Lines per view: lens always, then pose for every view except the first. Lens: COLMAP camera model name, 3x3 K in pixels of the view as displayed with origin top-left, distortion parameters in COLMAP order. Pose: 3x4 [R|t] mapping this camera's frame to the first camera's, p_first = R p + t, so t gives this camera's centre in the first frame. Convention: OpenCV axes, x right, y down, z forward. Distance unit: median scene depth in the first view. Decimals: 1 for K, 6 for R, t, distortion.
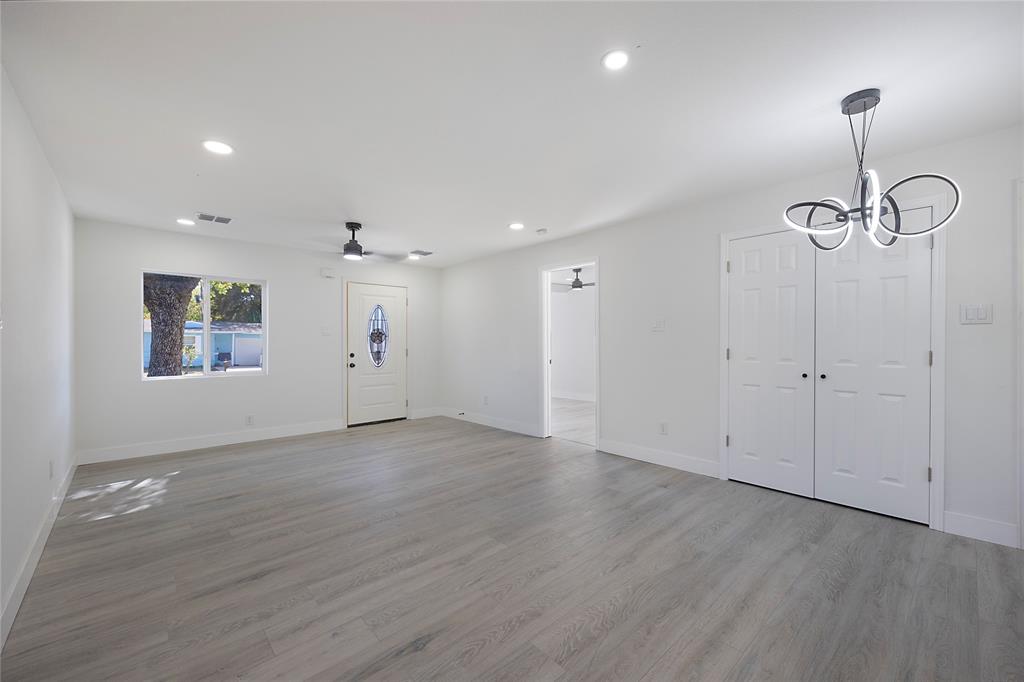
lens RADIAL K [[415.9, 0, 515.3], [0, 415.9, 342.4], [0, 0, 1]] dist [-0.001311, -0.000024]
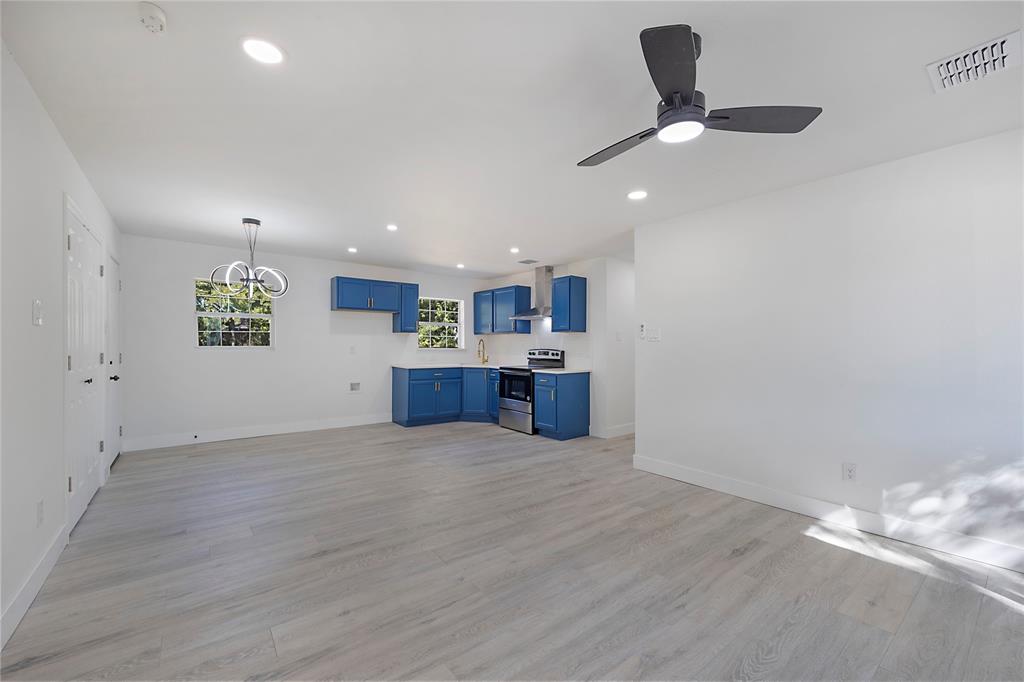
lens RADIAL K [[411.2, 0, 538.0], [0, 411.2, 355.6], [0, 0, 1]] dist [-0.018613, 0.000011]
pose [[-0.999759, -0.001406, 0.021922, -0.361307], [-0.000823, 0.999646, 0.026581, -0.008638], [-0.021951, 0.026557, -0.999406, 1.893876]]
